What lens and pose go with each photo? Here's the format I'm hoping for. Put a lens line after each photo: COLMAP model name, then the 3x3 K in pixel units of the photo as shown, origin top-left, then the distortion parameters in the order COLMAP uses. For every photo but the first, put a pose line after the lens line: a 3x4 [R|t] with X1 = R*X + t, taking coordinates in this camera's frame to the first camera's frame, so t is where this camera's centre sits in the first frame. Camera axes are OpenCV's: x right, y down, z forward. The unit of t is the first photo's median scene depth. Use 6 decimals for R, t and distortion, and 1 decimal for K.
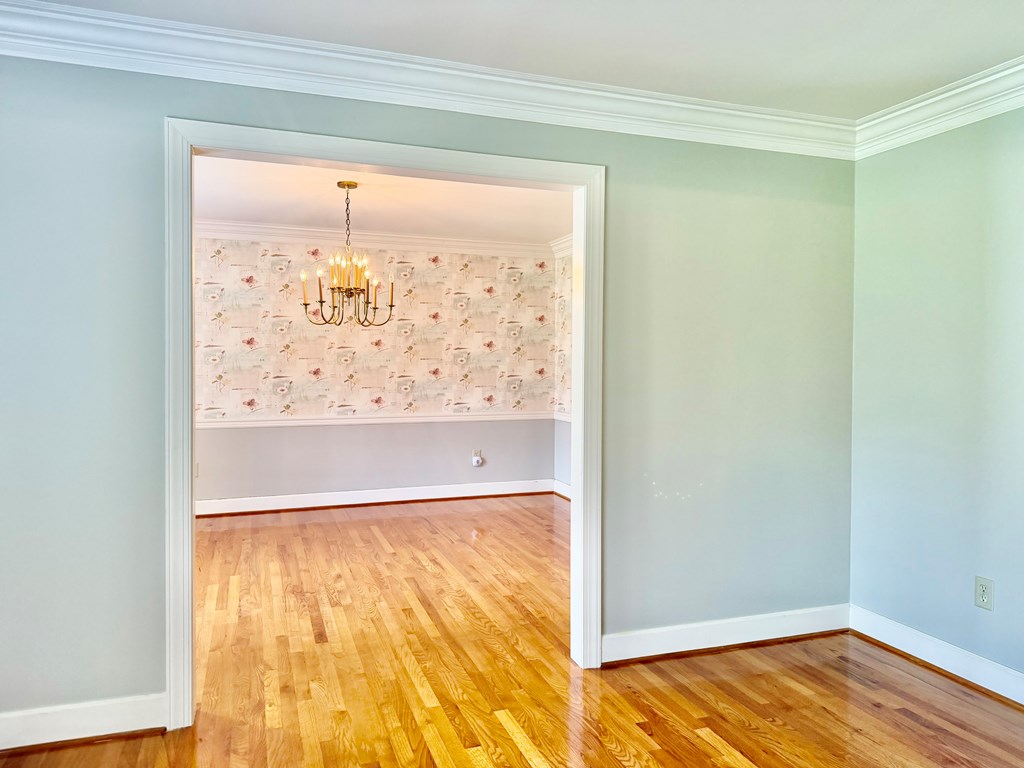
lens RADIAL K [[726.1, 0, 514.2], [0, 726.1, 387.9], [0, 0, 1]] dist [0.123087, -0.162567]
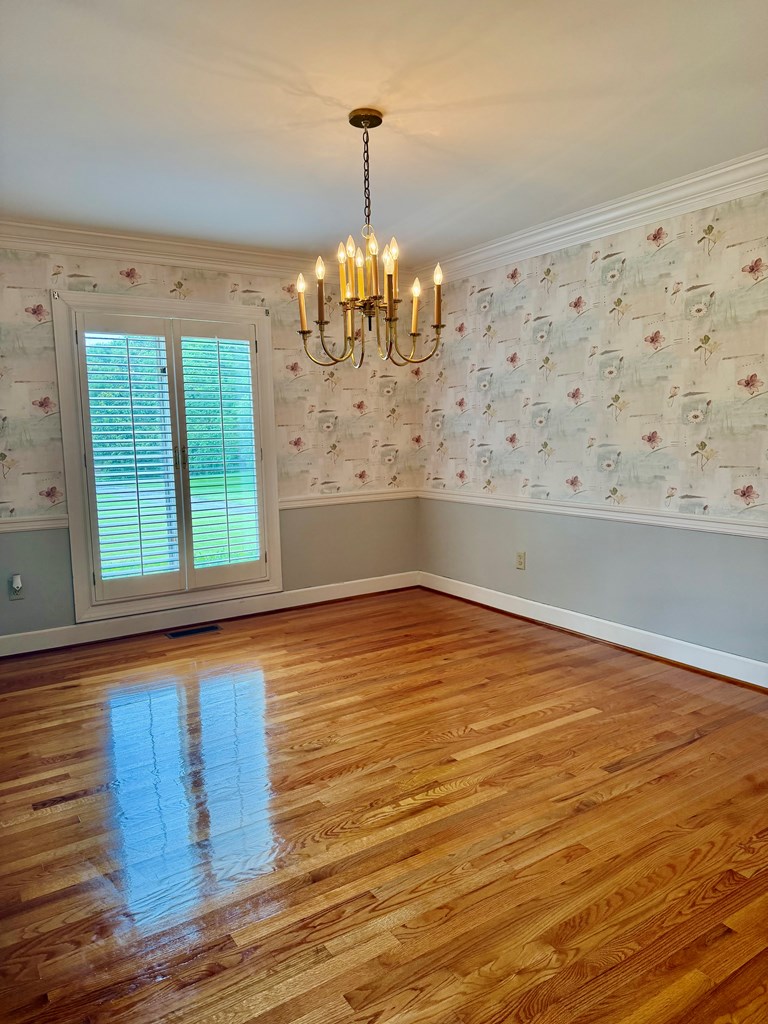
lens RADIAL K [[726.1, 0, 384.0], [0, 726.1, 512.0], [0, 0, 1]] dist [0.123087, -0.162567]
pose [[0.234136, 0.101193, -0.966923, 0.377564], [-0.022336, 0.994866, 0.098709, -0.021168], [0.971947, -0.001514, 0.235194, 0.874863]]
